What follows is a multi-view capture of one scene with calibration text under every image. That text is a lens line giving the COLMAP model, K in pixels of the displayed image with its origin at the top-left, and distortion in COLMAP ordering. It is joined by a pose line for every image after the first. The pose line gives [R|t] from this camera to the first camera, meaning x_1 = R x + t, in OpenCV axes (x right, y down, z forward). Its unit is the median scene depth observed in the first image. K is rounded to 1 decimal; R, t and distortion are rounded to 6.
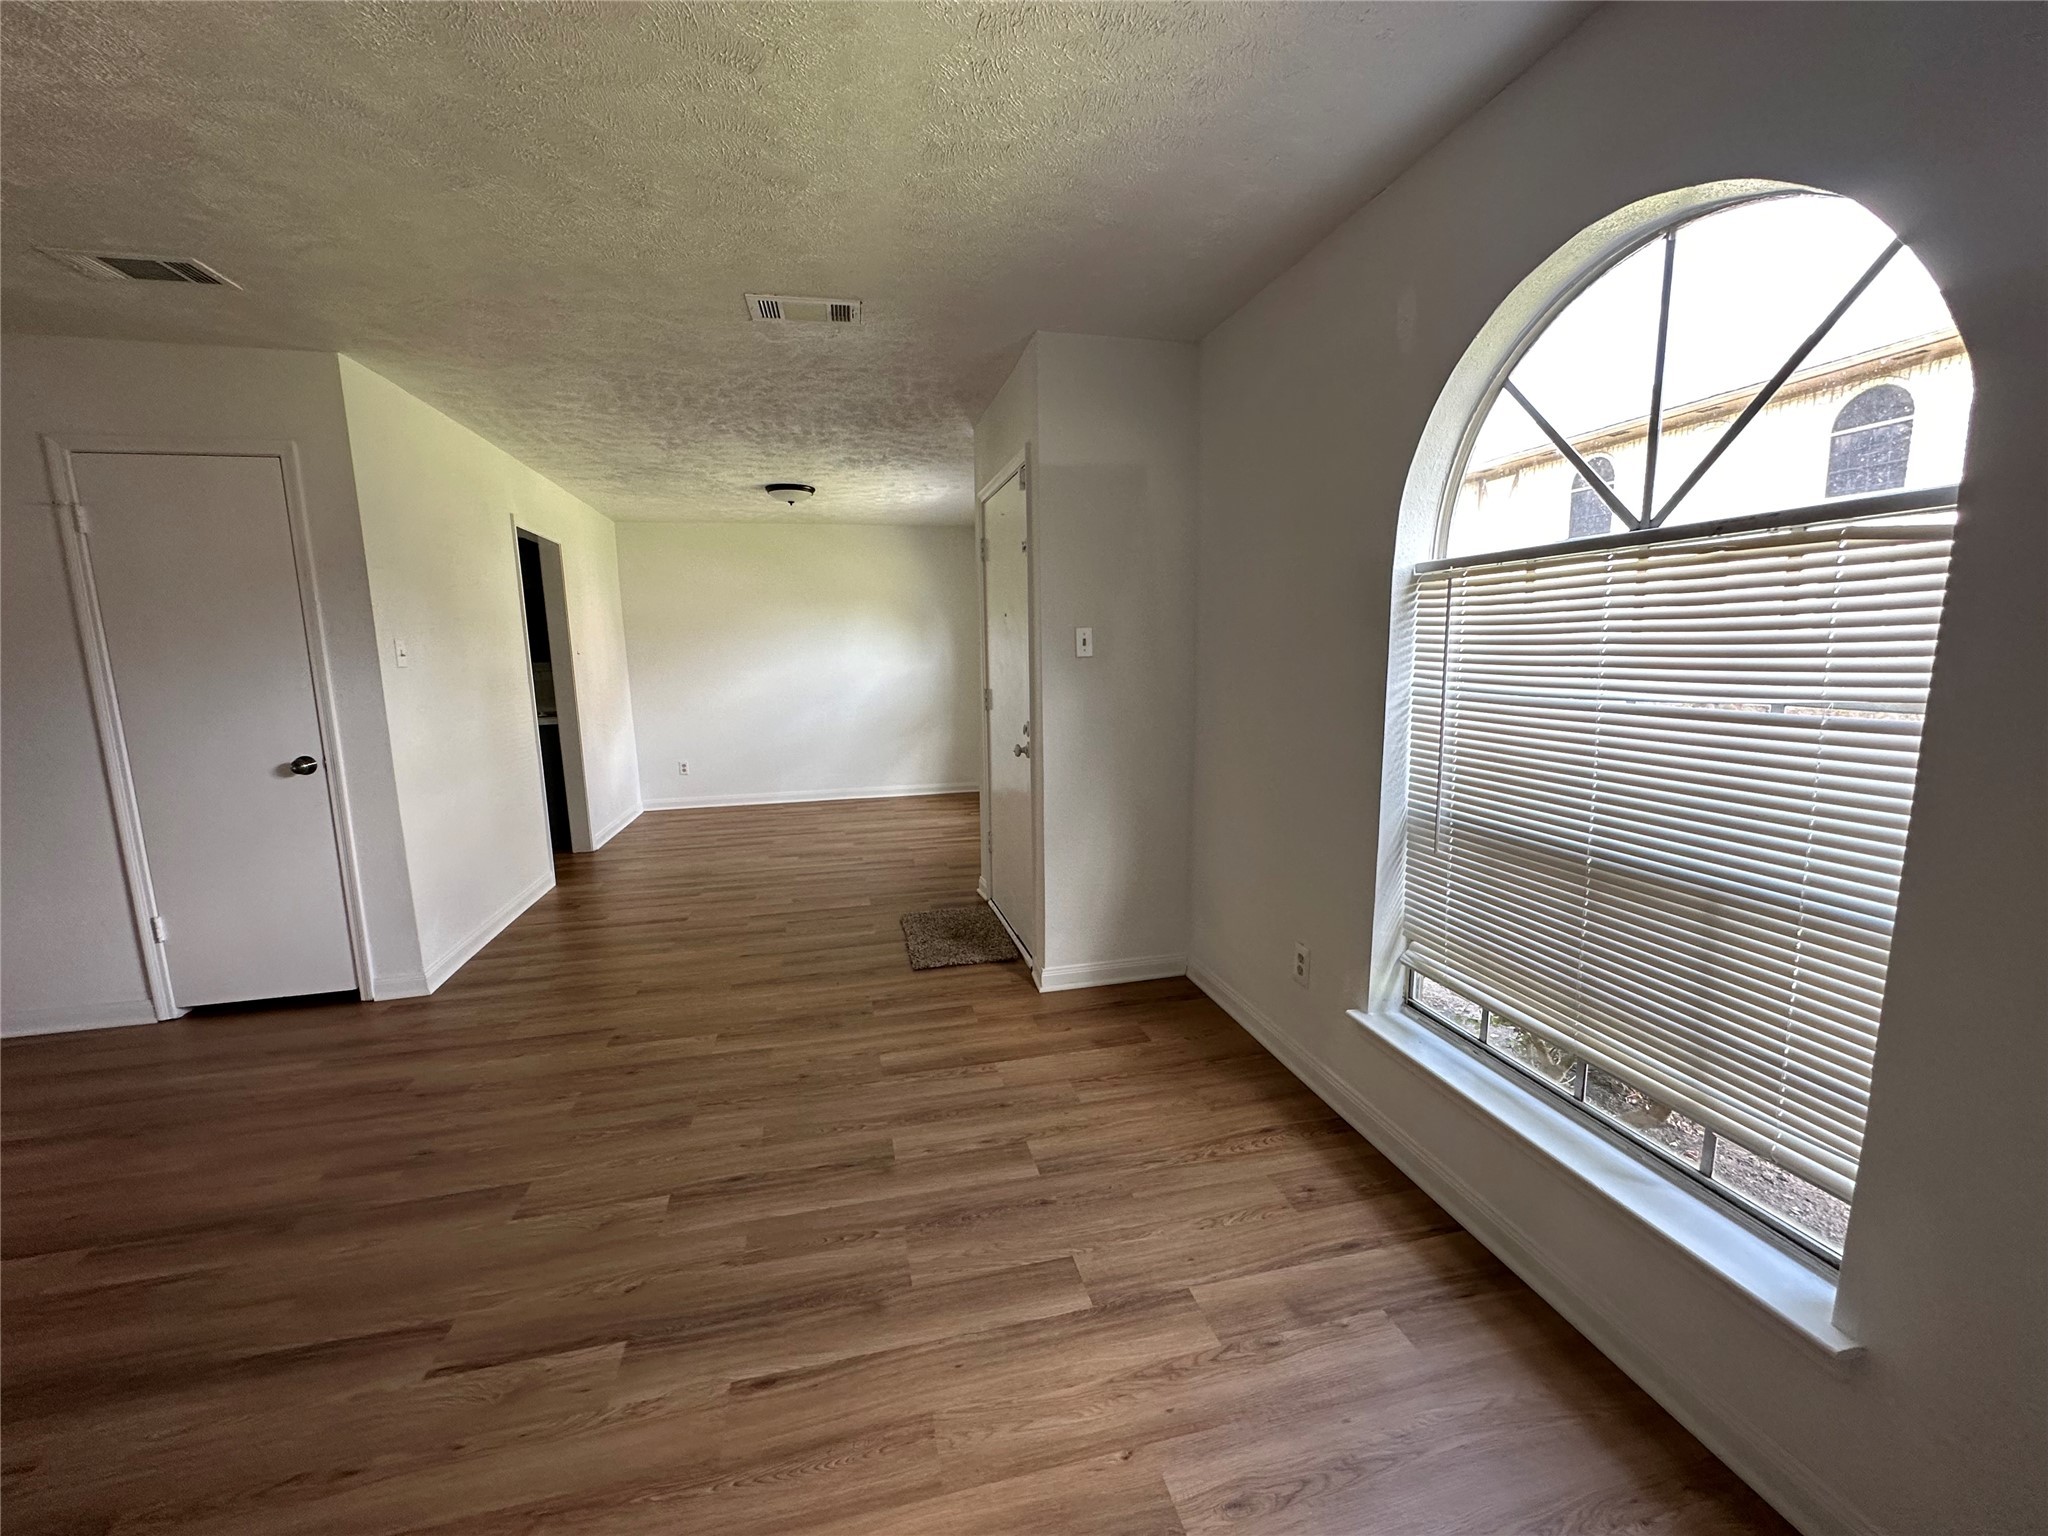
lens RADIAL K [[817.6, 0, 1024.0], [0, 817.6, 768.0], [0, 0, 1]] dist [-0.003420, -0.000086]
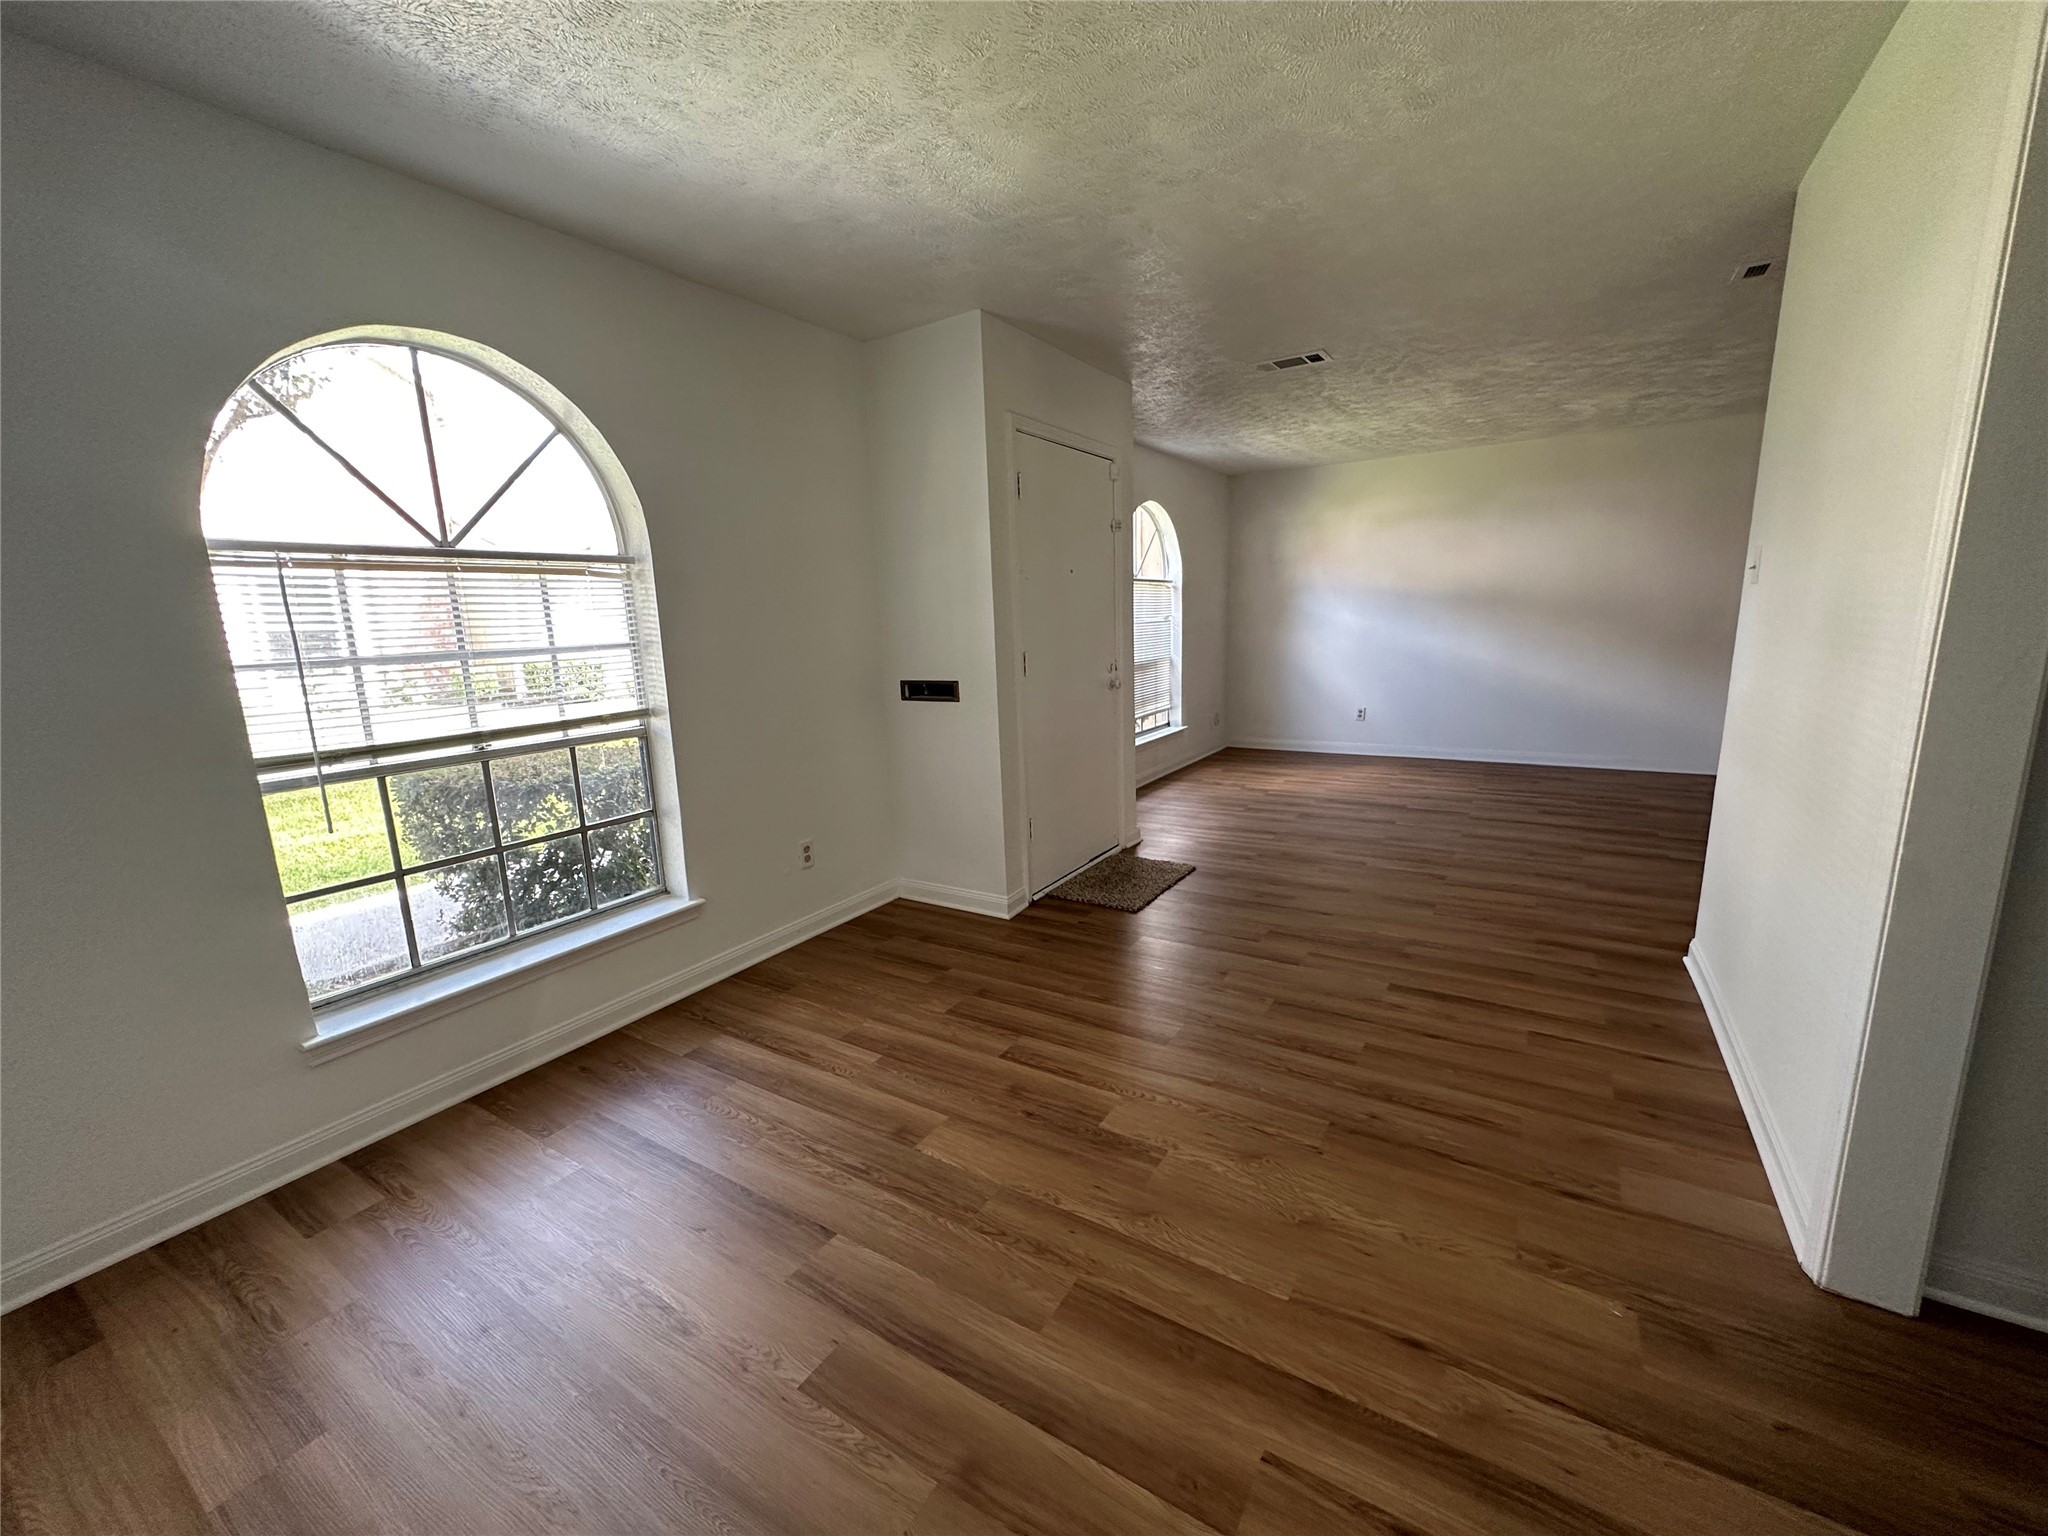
lens RADIAL K [[817.6, 0, 1024.0], [0, 817.6, 768.0], [0, 0, 1]] dist [-0.003420, -0.000086]
pose [[-0.703748, -0.077448, 0.706216, -0.832821], [0.175962, 0.944067, 0.278880, -0.296196], [-0.688314, 0.320529, -0.650757, 2.006260]]
